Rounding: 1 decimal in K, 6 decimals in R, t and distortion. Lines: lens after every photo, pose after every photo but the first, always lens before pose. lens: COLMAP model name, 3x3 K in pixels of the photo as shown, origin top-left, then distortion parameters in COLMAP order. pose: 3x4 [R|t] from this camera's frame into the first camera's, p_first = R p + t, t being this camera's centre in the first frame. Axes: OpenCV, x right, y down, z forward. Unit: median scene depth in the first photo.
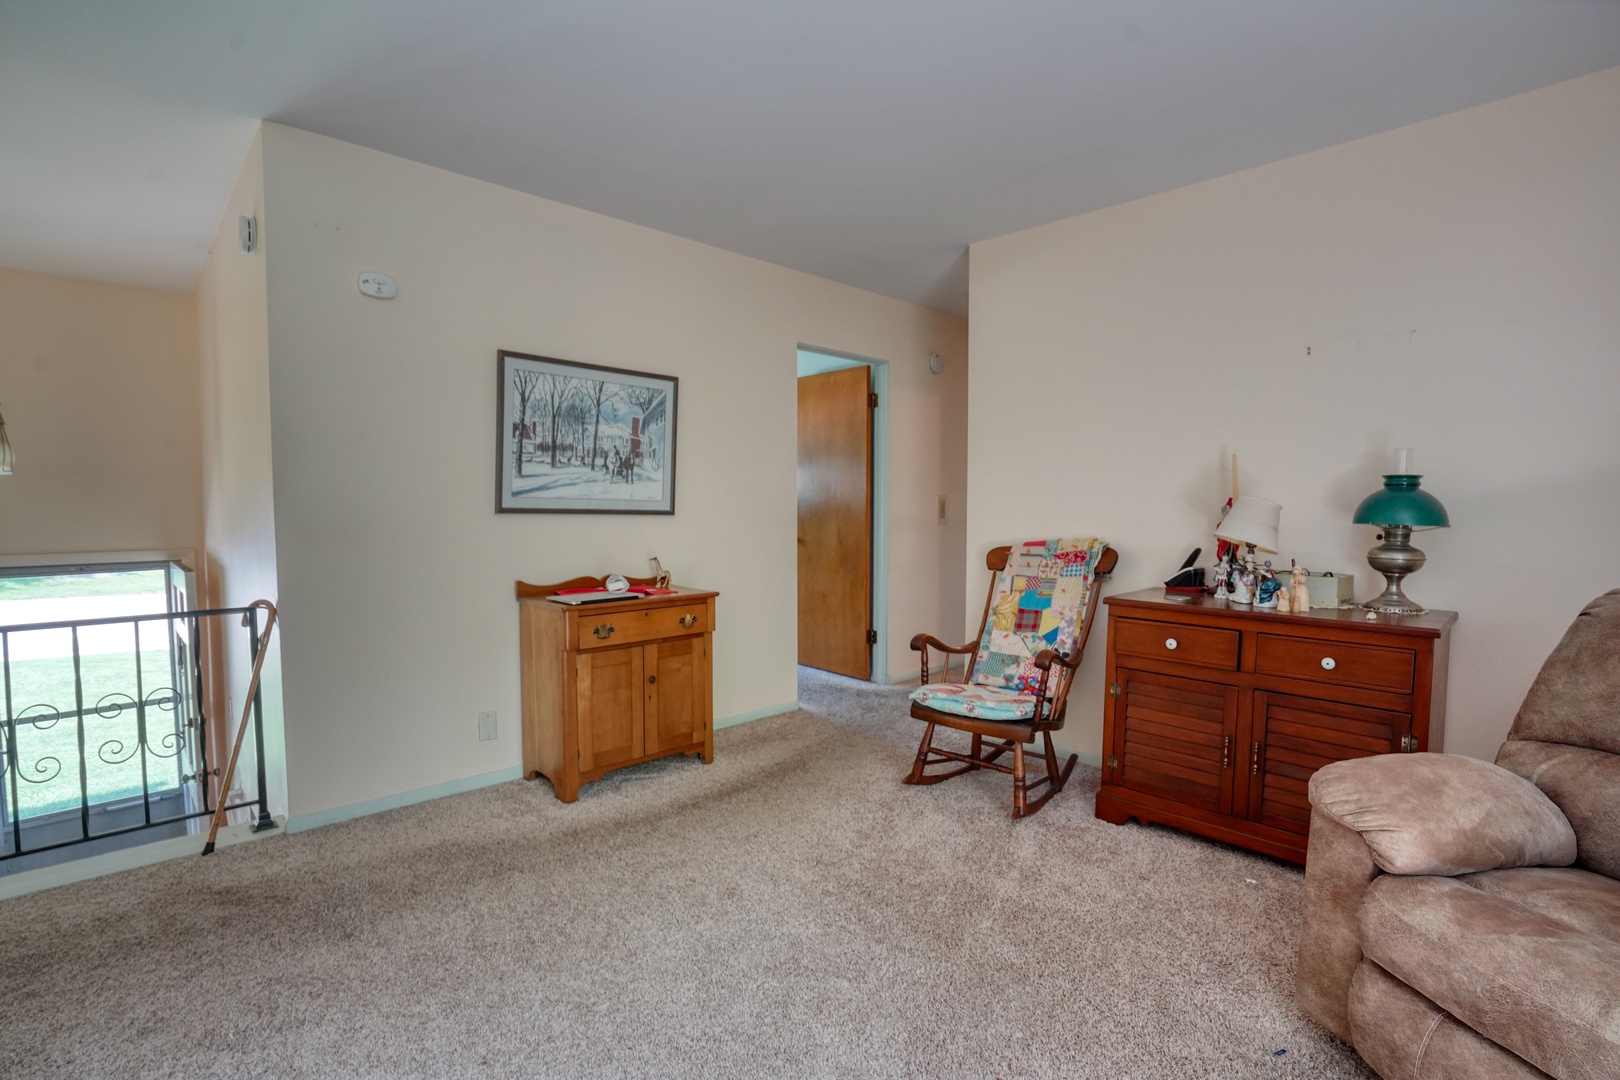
lens RADIAL K [[756.0, 0, 807.3], [0, 756.0, 544.5], [0, 0, 1]] dist [-0.060728, 0.025302]
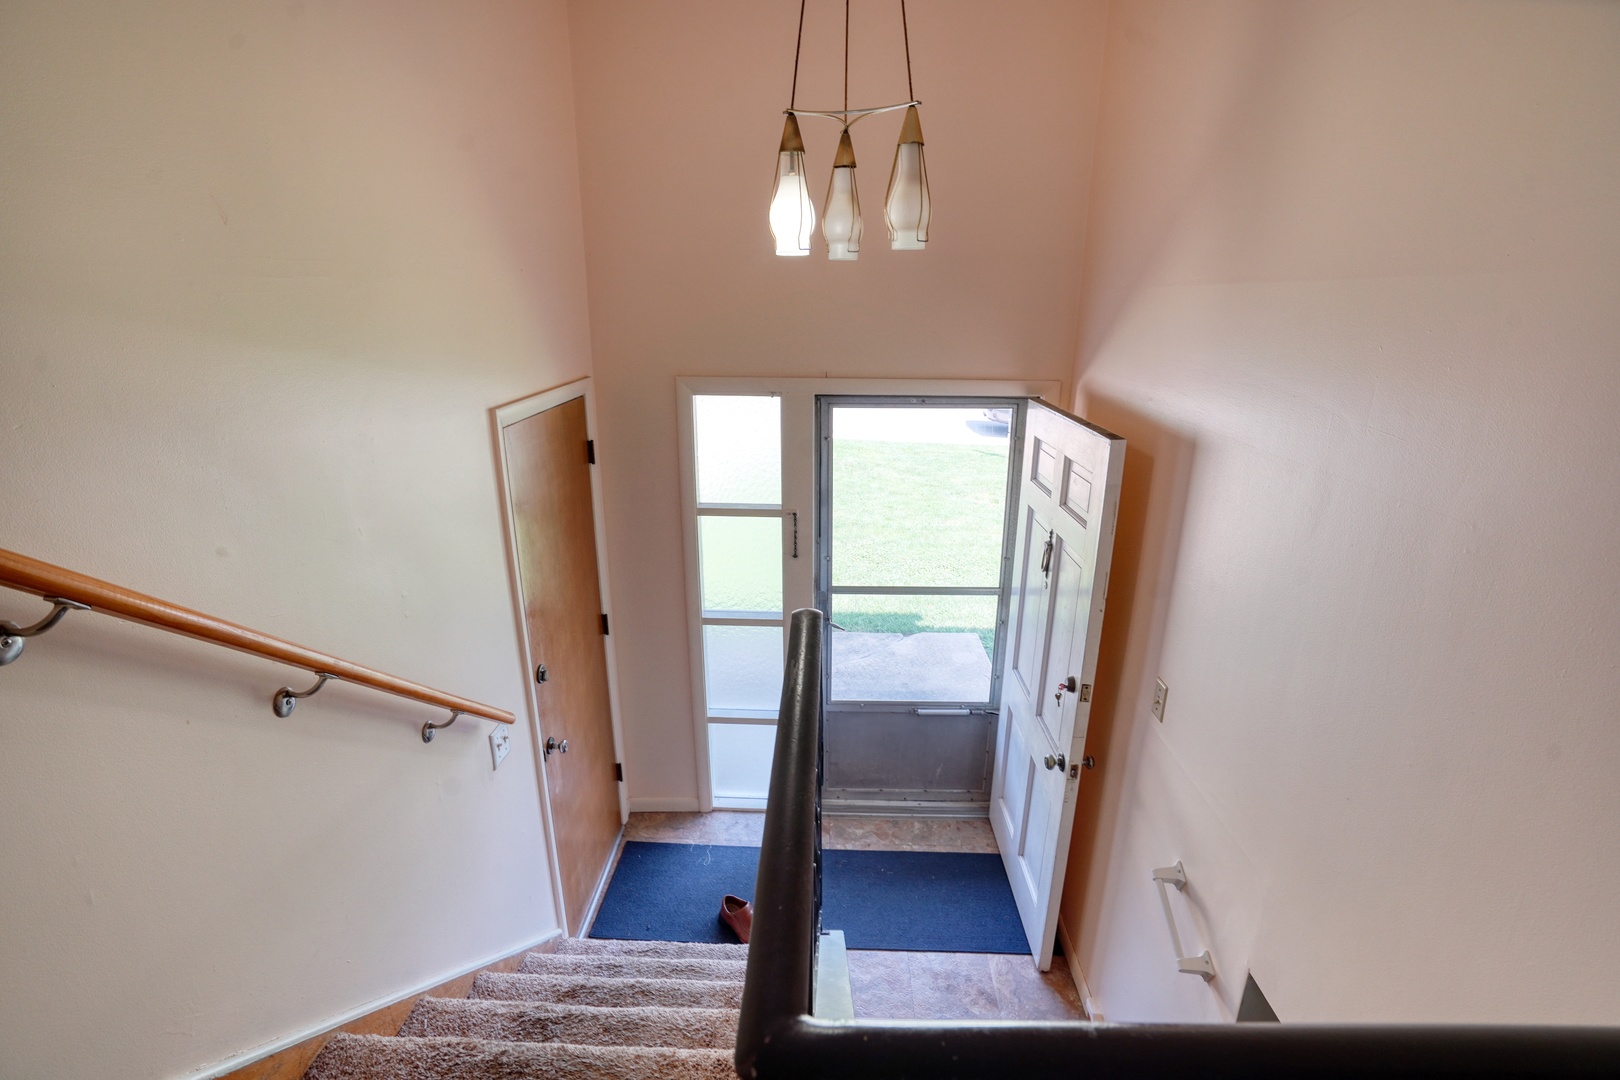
lens RADIAL K [[756.0, 0, 807.3], [0, 756.0, 544.5], [0, 0, 1]] dist [-0.060728, 0.025302]
pose [[0.699521, 0.224066, -0.678576, -0.762591], [-0.047534, 0.962058, 0.268671, -0.032990], [0.713030, -0.155686, 0.683630, 0.556241]]
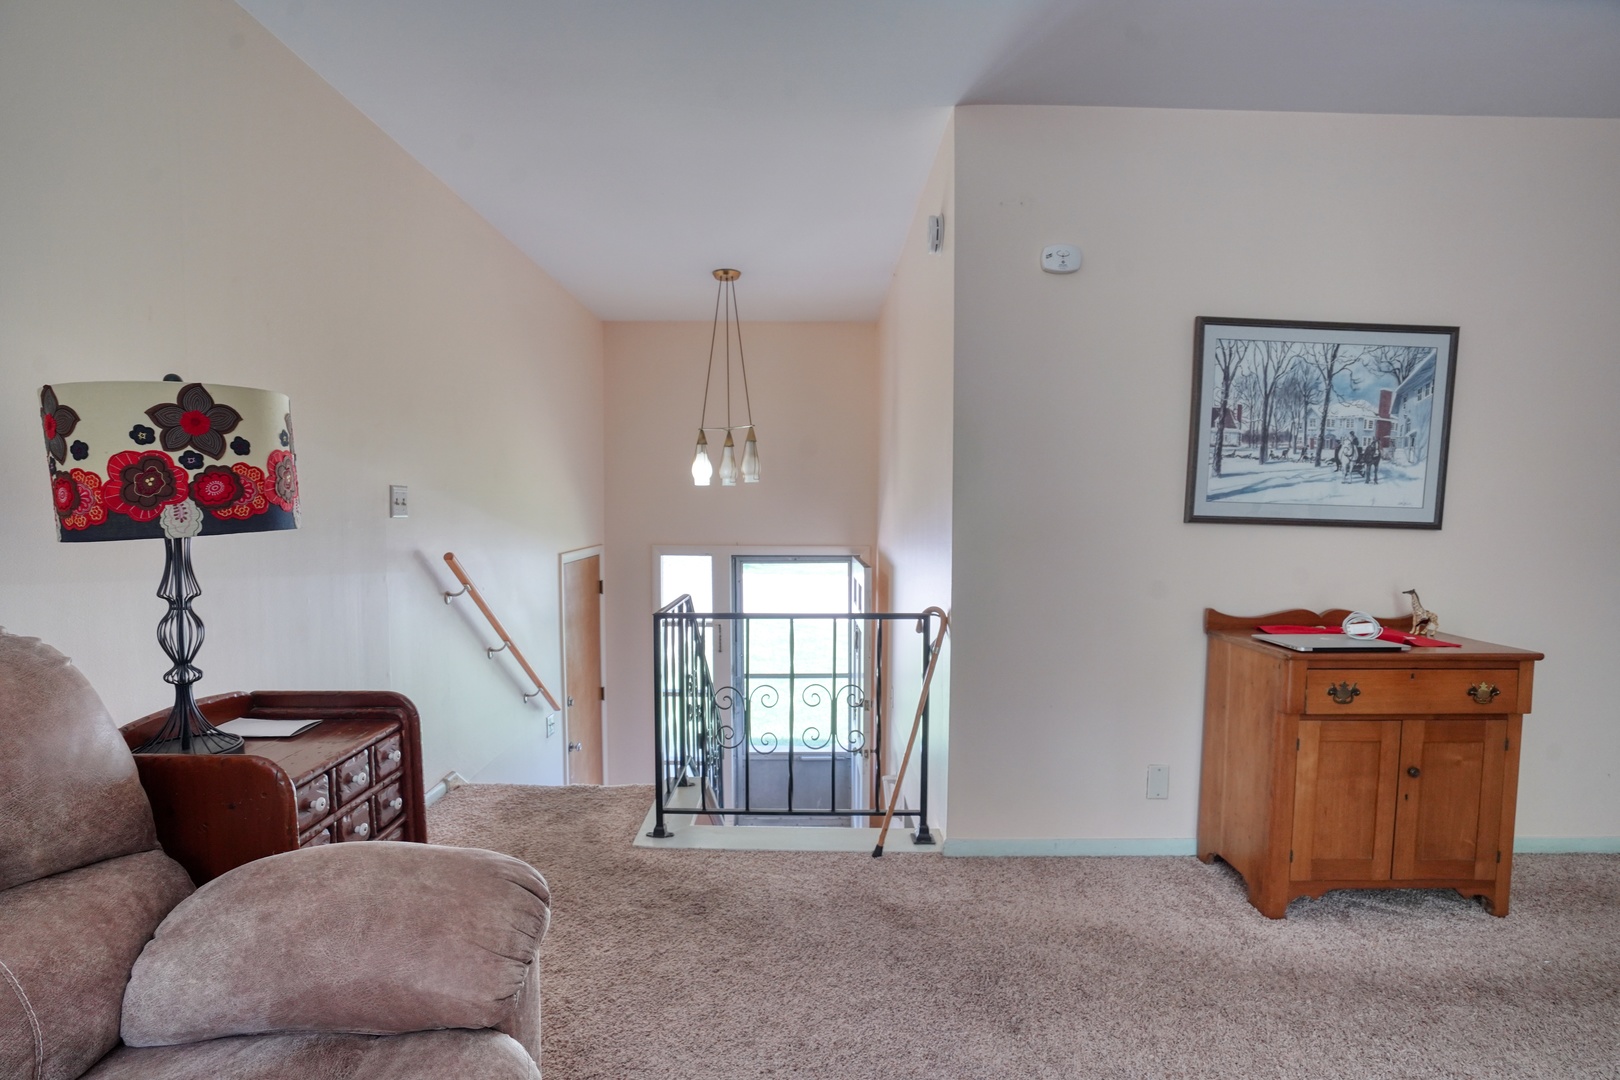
lens RADIAL K [[756.0, 0, 807.3], [0, 756.0, 544.5], [0, 0, 1]] dist [-0.060728, 0.025302]
pose [[0.721142, 0.039799, -0.691643, -0.151166], [-0.043615, 0.998976, 0.012008, -0.009434], [0.691413, 0.021506, 0.722140, 0.141259]]
